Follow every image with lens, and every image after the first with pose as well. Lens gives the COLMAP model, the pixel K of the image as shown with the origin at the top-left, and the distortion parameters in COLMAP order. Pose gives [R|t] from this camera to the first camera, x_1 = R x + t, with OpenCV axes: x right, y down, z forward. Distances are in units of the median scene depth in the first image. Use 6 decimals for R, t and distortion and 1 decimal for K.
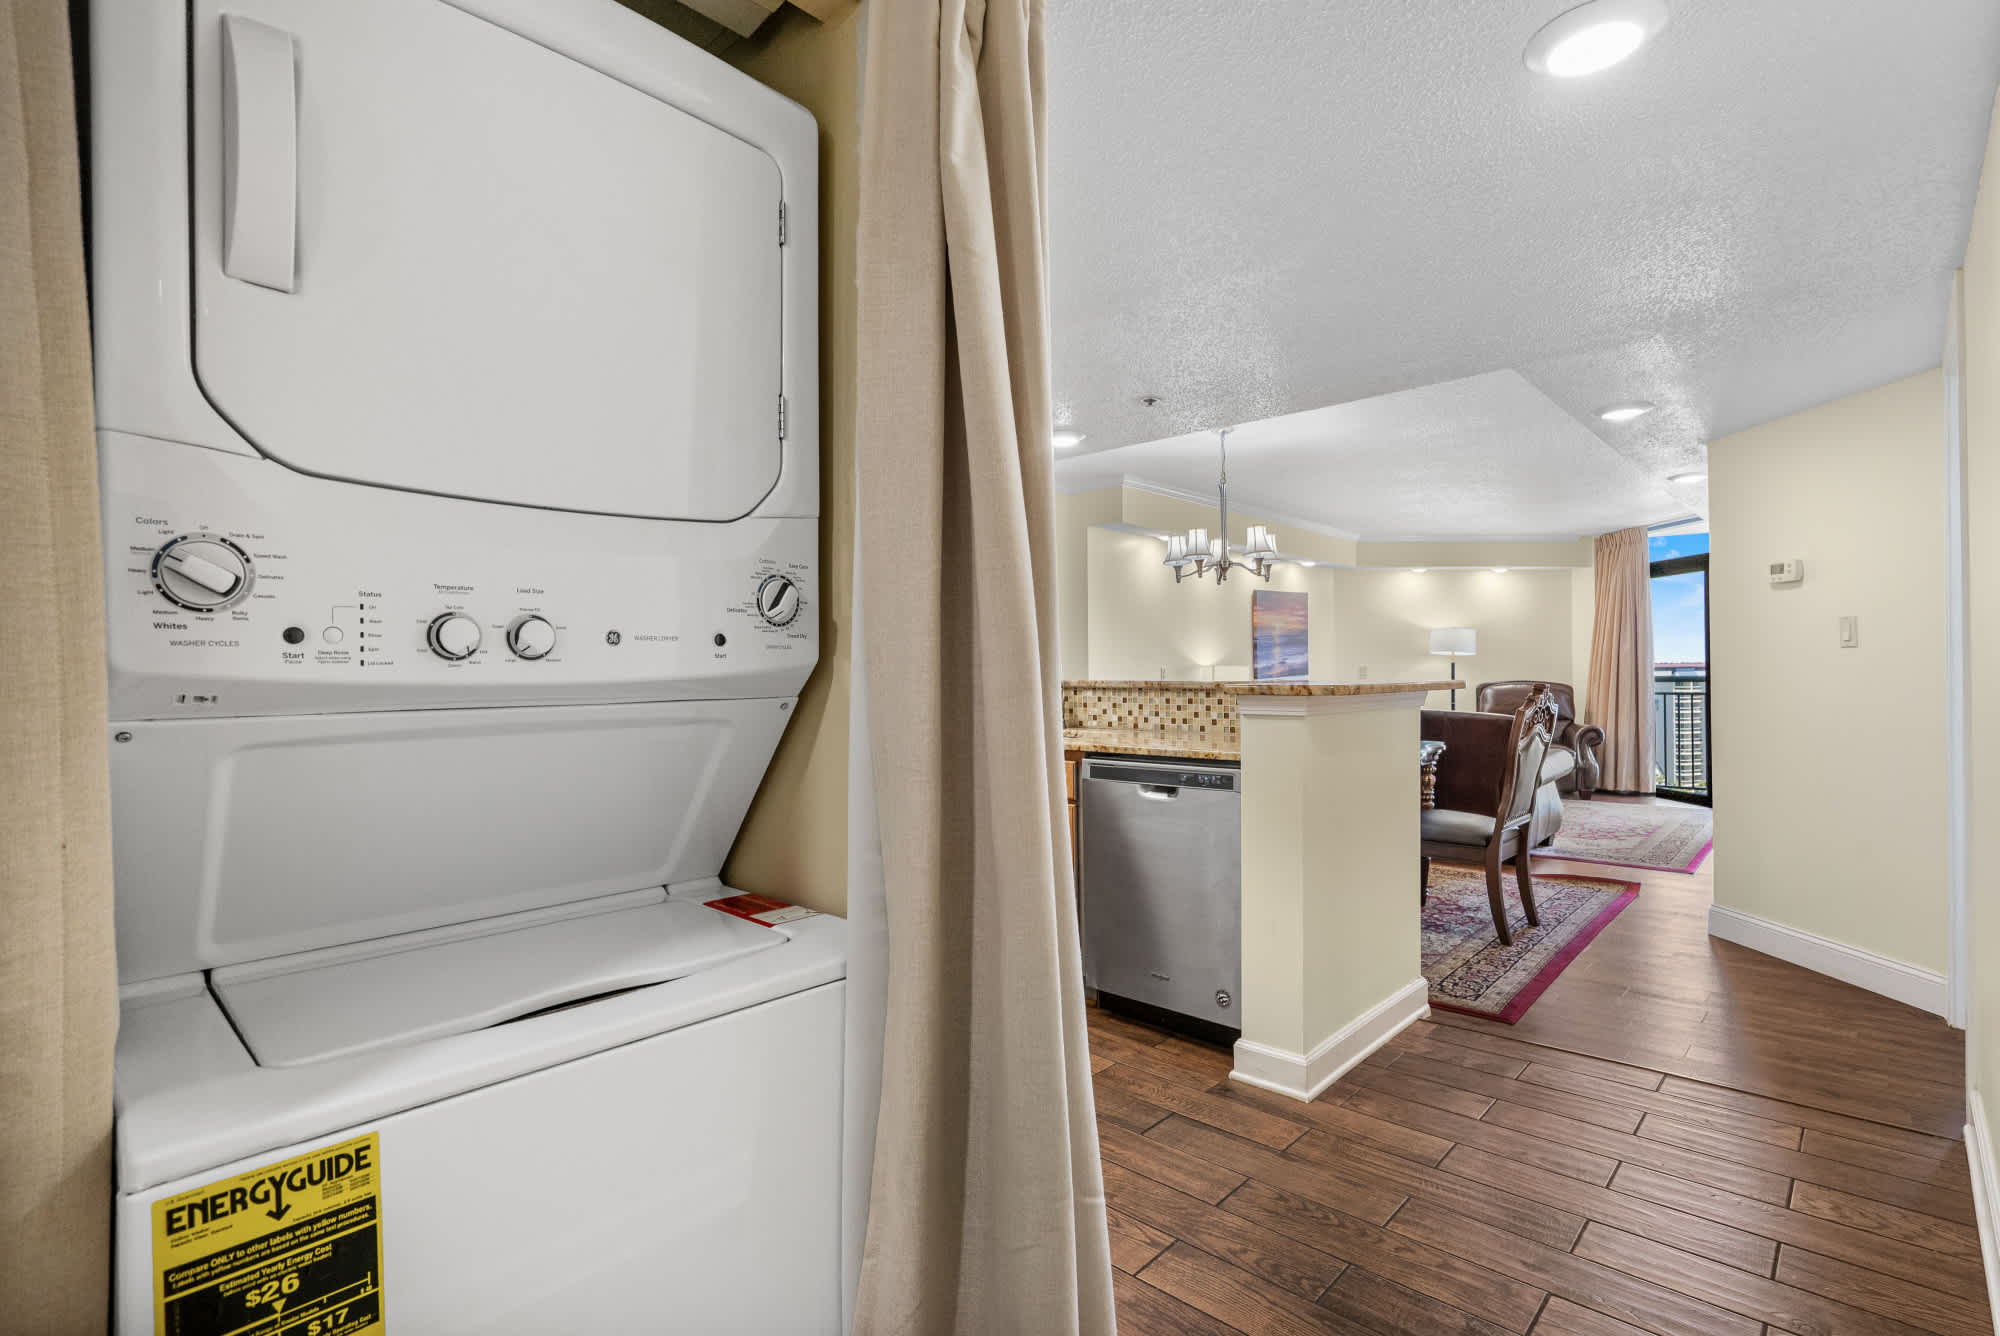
lens RADIAL K [[910.3, 0, 1007.6], [0, 910.3, 674.5], [0, 0, 1]] dist [-0.001122, 0.000541]
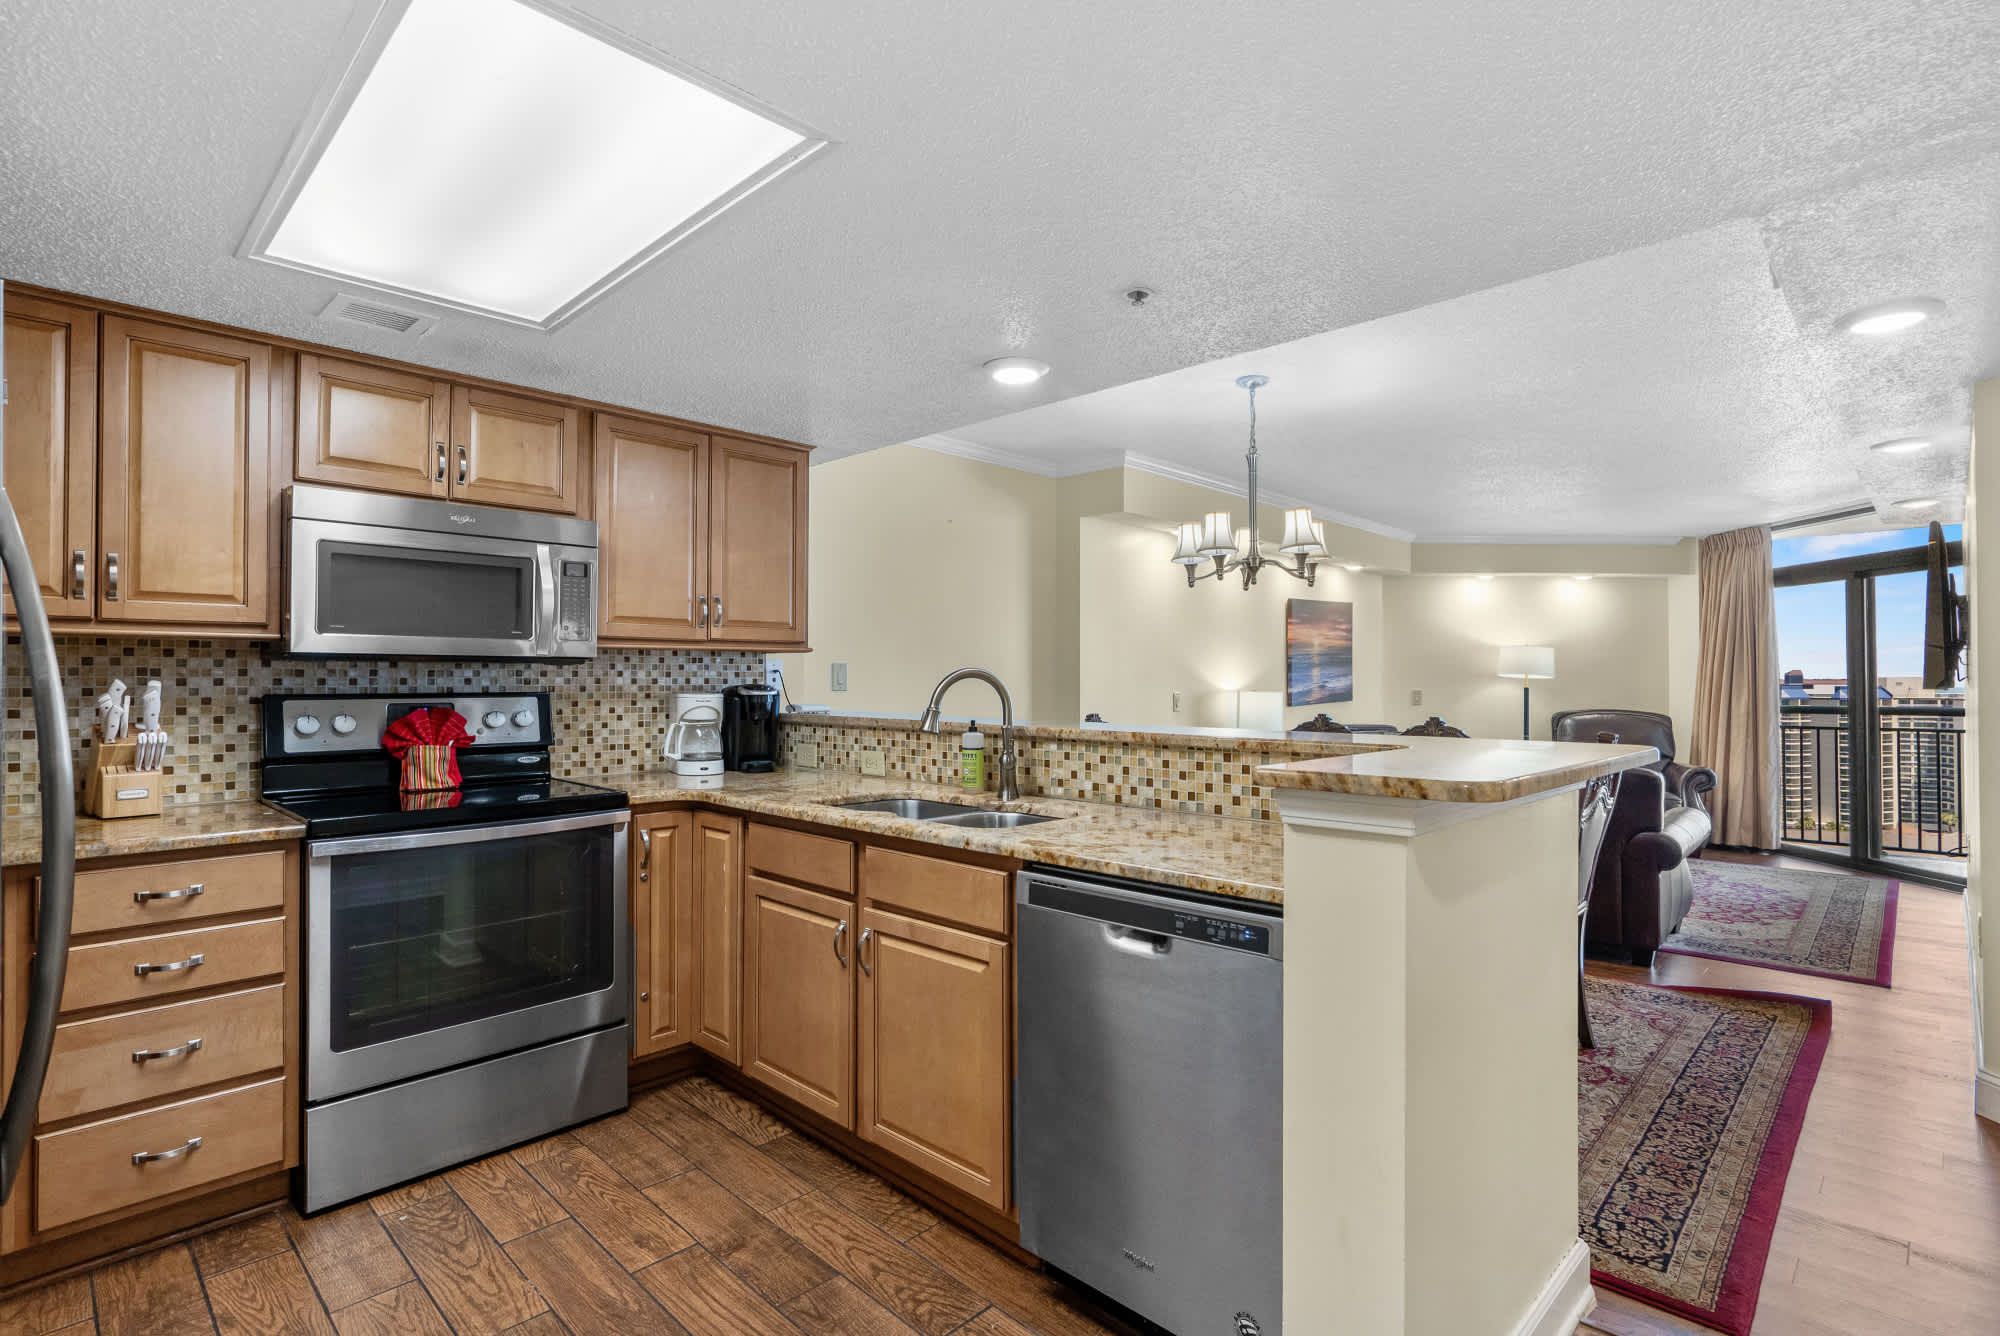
lens RADIAL K [[946.8, 0, 1009.0], [0, 946.8, 674.6], [0, 0, 1]] dist [0.004276, 0.001636]
pose [[0.999815, 0.009685, -0.016623, 0.069618], [-0.009878, 0.999884, -0.011603, -0.024979], [0.016509, 0.011765, 0.999795, 0.298237]]
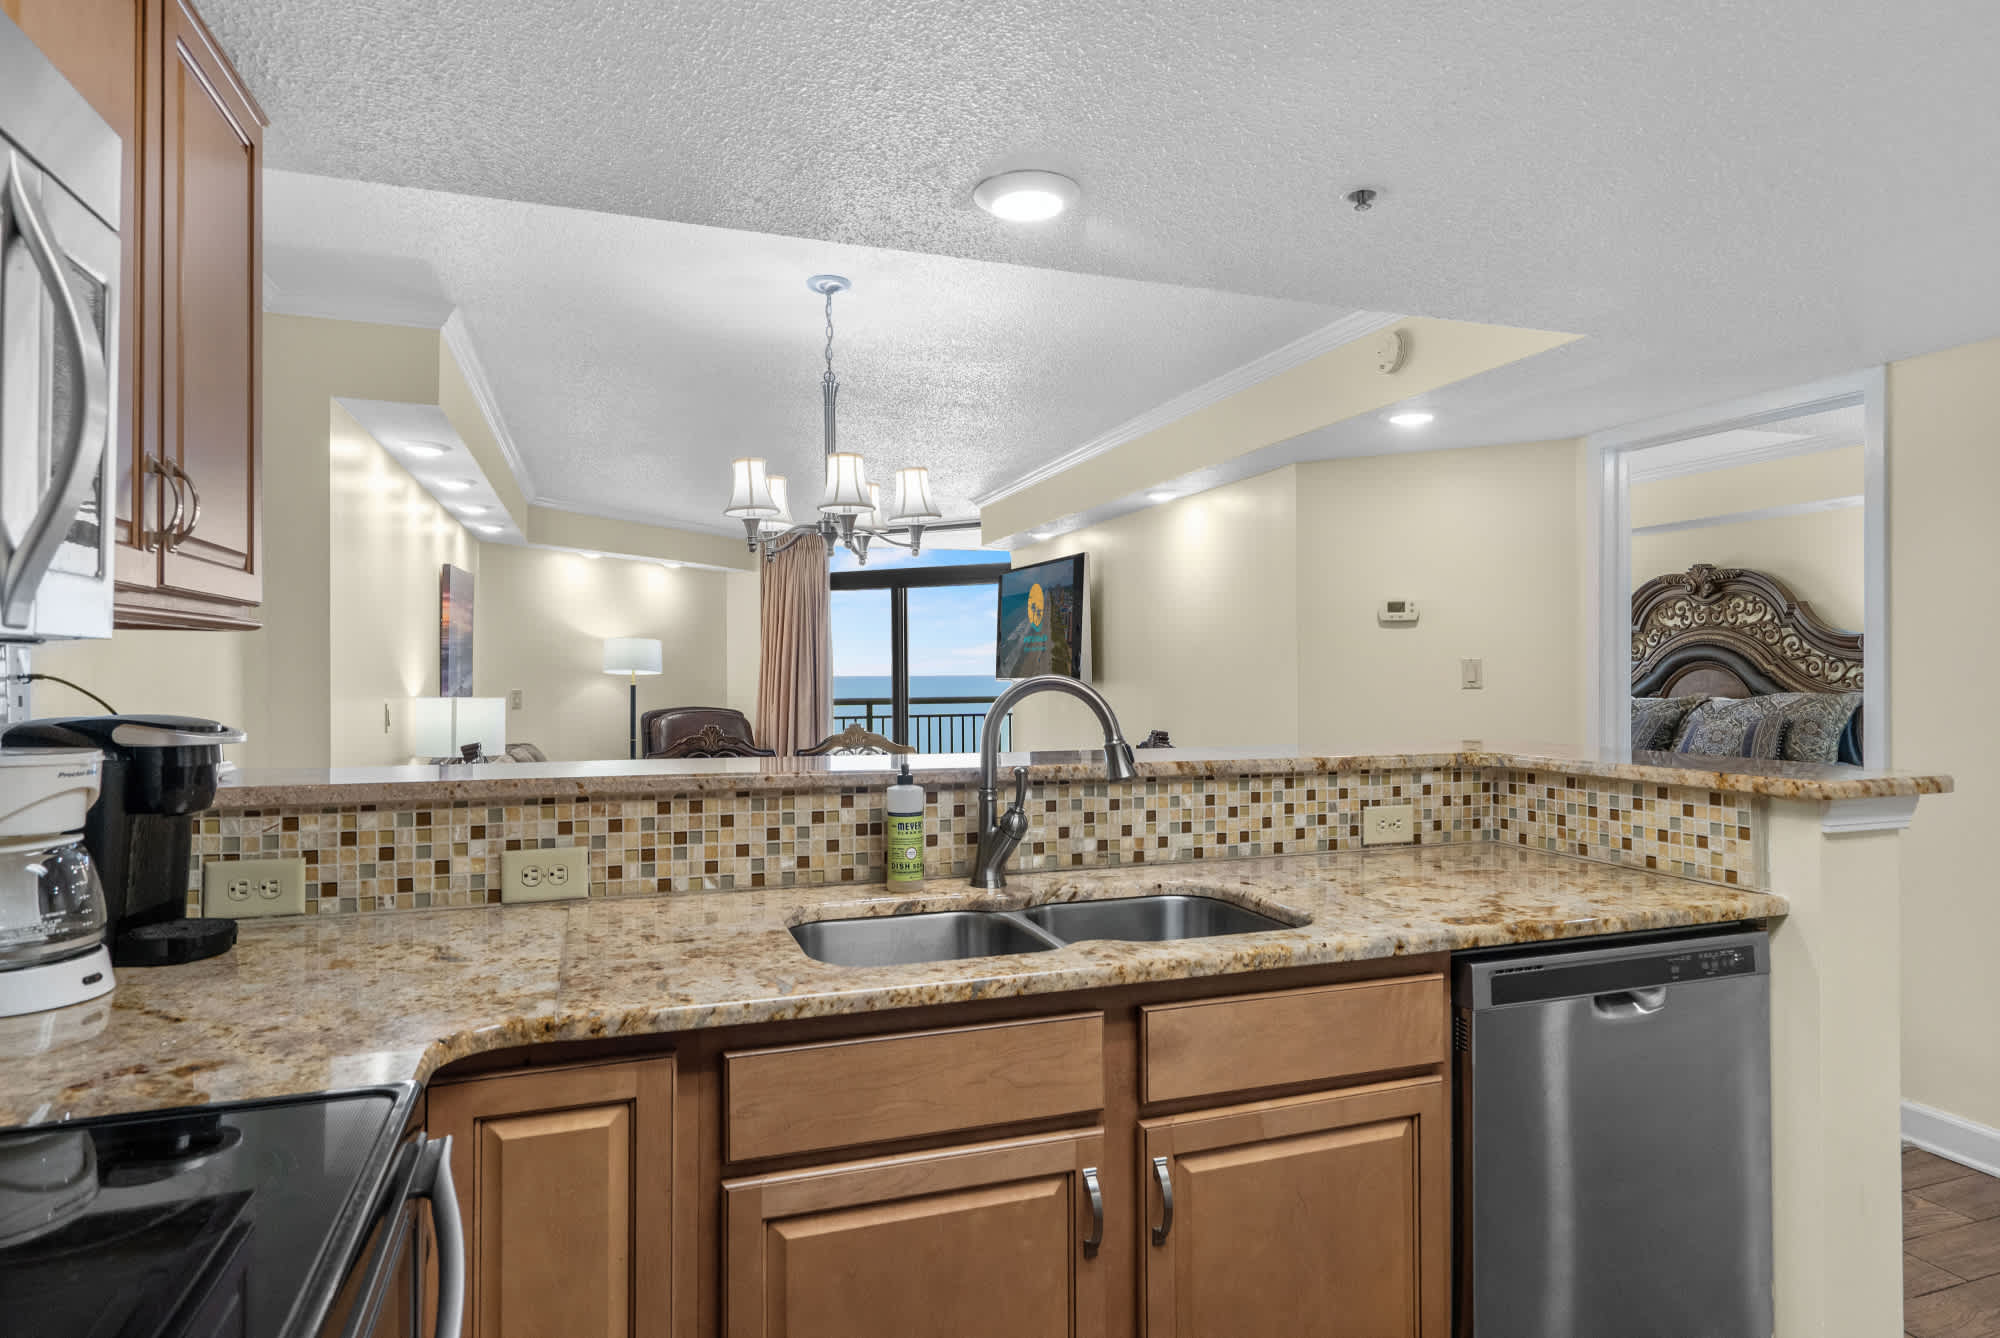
lens RADIAL K [[1110.9, 0, 1006.4], [0, 1110.9, 664.6], [0, 0, 1]] dist [0.007684, 0.000986]
pose [[0.472900, 0.012381, 0.881029, -0.397073], [0.003503, 0.999867, -0.015931, -0.034326], [-0.881109, 0.010620, 0.472793, 0.766621]]
